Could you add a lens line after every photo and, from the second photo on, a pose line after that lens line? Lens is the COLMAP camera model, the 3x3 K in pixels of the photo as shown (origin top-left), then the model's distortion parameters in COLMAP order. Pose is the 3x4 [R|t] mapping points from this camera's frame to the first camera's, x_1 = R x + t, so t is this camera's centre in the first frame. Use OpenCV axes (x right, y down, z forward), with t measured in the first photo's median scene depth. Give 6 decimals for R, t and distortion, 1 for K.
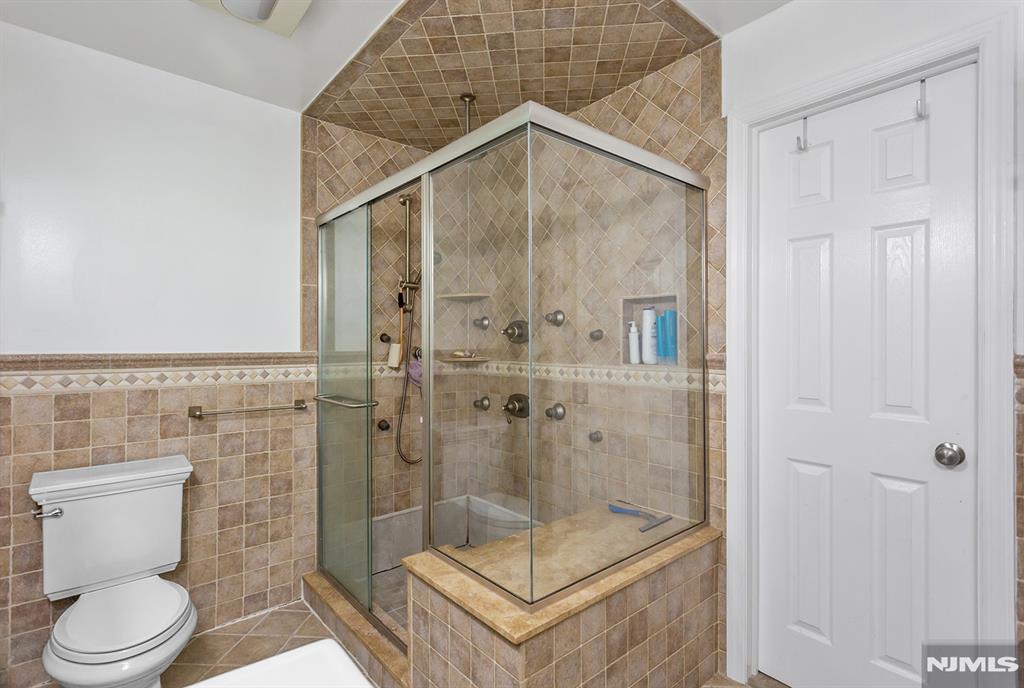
lens RADIAL K [[488.9, 0, 509.5], [0, 488.9, 346.5], [0, 0, 1]] dist [-0.006961, 0.006118]
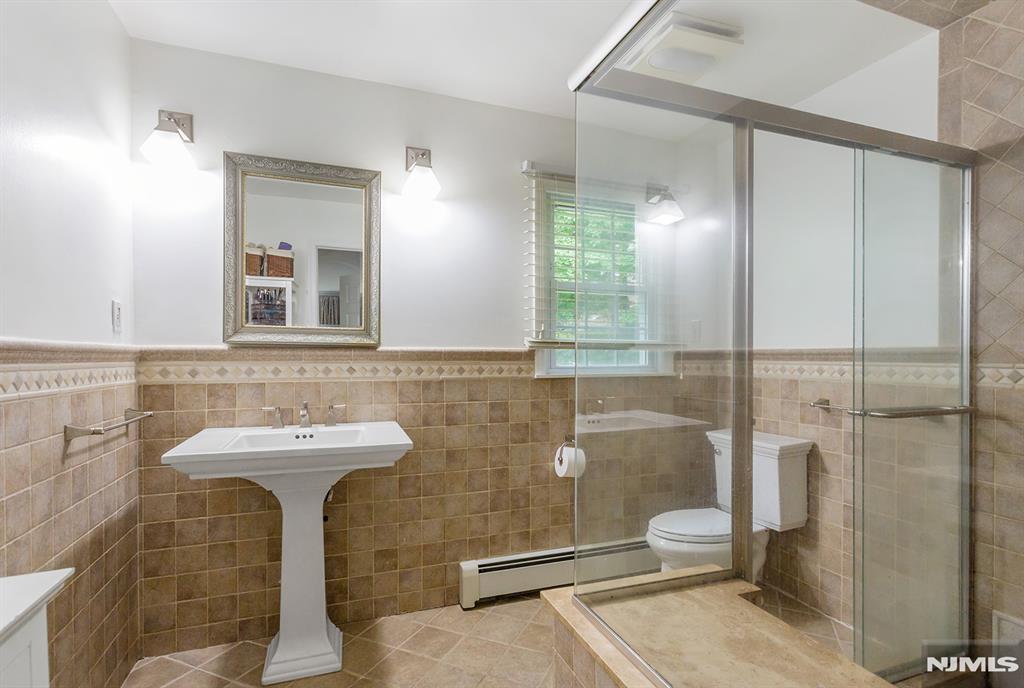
lens RADIAL K [[488.9, 0, 510.8], [0, 488.9, 350.5], [0, 0, 1]] dist [-0.006961, 0.006118]
pose [[-0.363232, 0.005730, -0.931681, 0.534778], [0.015879, 0.999874, -0.000042, 0.006121], [0.931563, -0.014810, -0.363278, 0.680749]]
